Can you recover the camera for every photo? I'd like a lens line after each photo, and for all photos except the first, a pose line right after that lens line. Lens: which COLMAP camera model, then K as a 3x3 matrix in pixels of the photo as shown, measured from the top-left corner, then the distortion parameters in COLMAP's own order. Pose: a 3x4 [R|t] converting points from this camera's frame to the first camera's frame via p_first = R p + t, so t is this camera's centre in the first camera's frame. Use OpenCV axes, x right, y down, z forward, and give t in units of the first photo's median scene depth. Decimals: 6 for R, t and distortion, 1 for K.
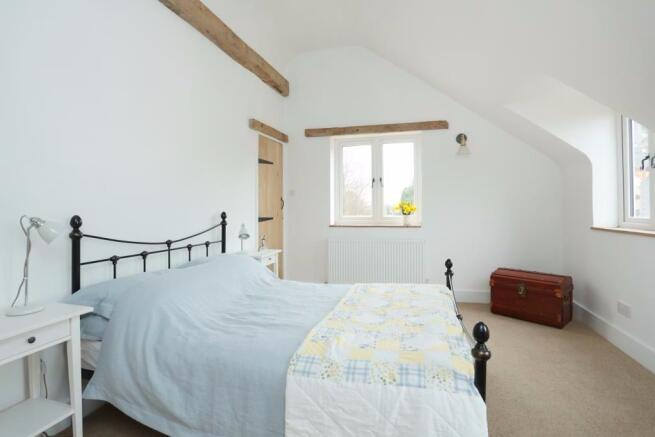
lens RADIAL K [[320.9, 0, 326.2], [0, 320.9, 216.8], [0, 0, 1]] dist [-0.075244, 0.036959]
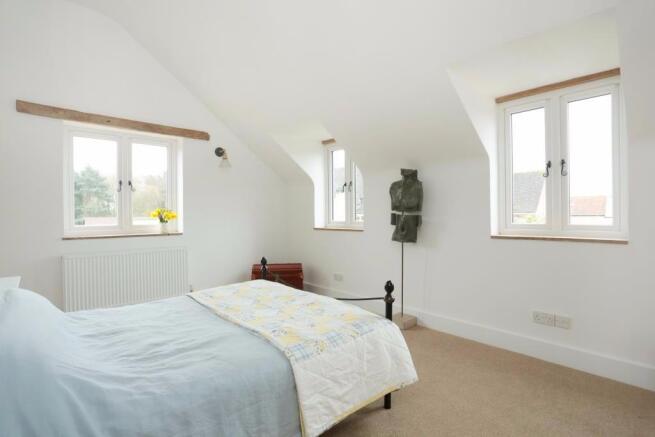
lens RADIAL K [[320.9, 0, 326.2], [0, 320.9, 216.8], [0, 0, 1]] dist [-0.075244, 0.036959]
pose [[0.528827, -0.003225, 0.848723, -0.686326], [0.023121, 0.999676, -0.010607, -0.000568], [-0.848414, 0.025232, 0.528731, 0.214713]]
